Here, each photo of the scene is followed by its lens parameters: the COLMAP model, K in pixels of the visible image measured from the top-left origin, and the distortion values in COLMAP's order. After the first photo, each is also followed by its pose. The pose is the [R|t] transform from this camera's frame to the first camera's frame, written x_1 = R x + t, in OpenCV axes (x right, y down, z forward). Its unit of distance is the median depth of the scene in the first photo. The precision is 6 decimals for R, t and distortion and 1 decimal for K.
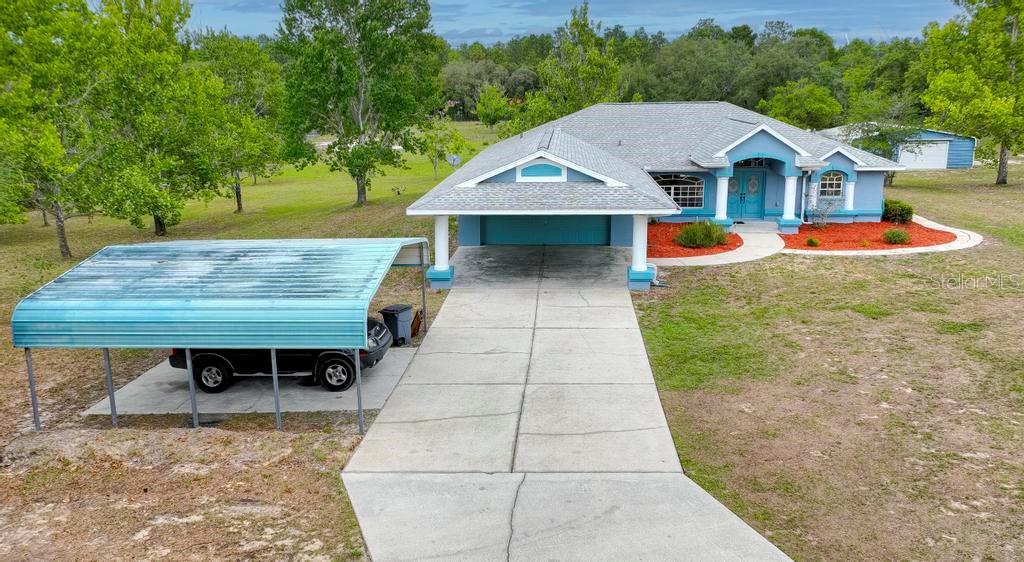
lens RADIAL K [[897.6, 0, 508.2], [0, 897.6, 280.9], [0, 0, 1]] dist [-0.000946, 0.050432]
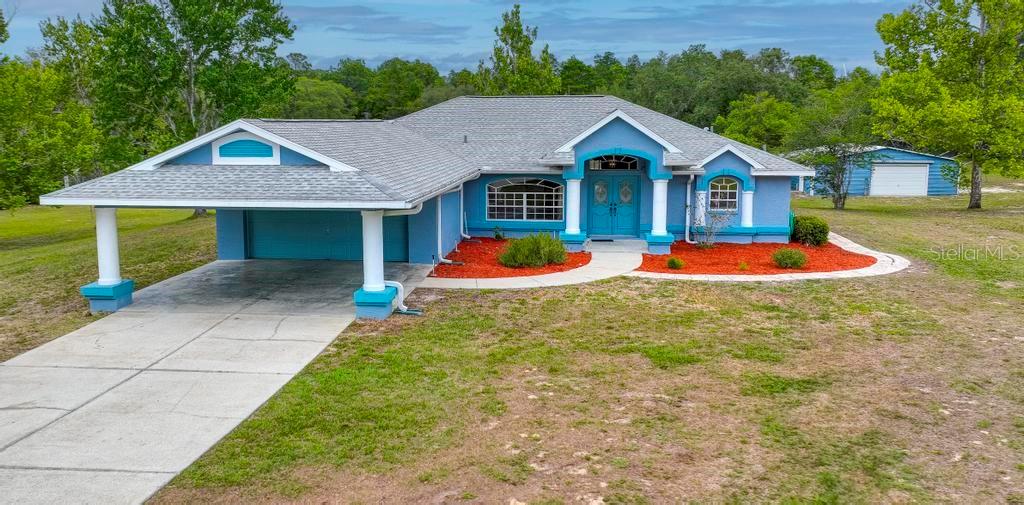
lens RADIAL K [[885.0, 0, 510.7], [0, 885.0, 255.0], [0, 0, 1]] dist [0.023006, -0.043522]
pose [[0.998817, 0.020128, -0.044263, 0.229308], [-0.023309, 0.997090, -0.072582, 0.006735], [0.042673, 0.073528, 0.996380, 0.248329]]
